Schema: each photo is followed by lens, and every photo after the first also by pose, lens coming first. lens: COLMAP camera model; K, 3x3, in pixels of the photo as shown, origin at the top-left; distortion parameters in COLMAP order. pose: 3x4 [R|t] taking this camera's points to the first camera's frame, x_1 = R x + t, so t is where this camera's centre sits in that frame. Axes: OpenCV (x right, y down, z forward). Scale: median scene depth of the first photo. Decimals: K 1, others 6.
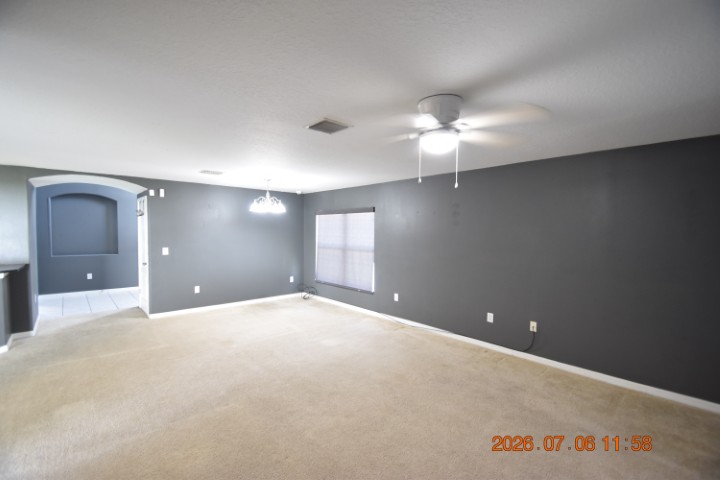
lens RADIAL K [[314.3, 0, 357.5], [0, 314.3, 241.3], [0, 0, 1]] dist [0.005561, -0.008992]
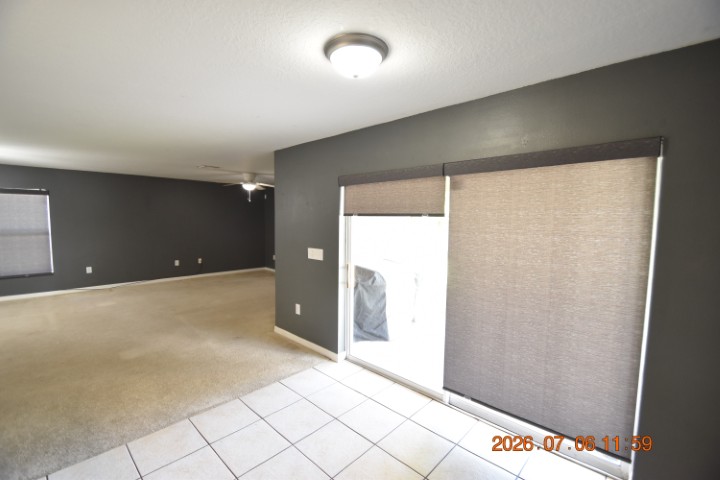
lens RADIAL K [[314.3, 0, 356.2], [0, 314.3, 244.3], [0, 0, 1]] dist [0.005561, -0.008992]
pose [[-0.065116, -0.091171, 0.993704, -1.009076], [0.017081, 0.995570, 0.092461, -0.010197], [-0.997732, 0.022995, -0.063270, 0.061578]]
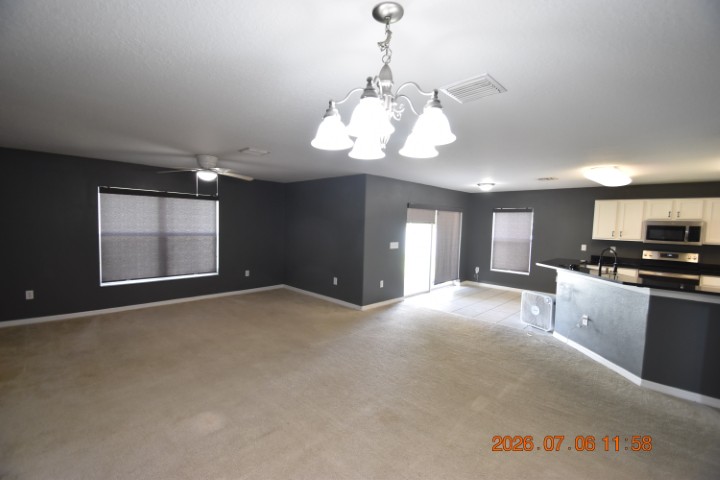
lens RADIAL K [[314.3, 0, 356.4], [0, 314.3, 246.3], [0, 0, 1]] dist [0.005561, -0.008992]
pose [[-0.998395, -0.033891, -0.045372, -0.235750], [-0.038657, 0.993327, 0.108660, -0.040752], [0.041387, 0.110240, -0.993043, 1.116926]]
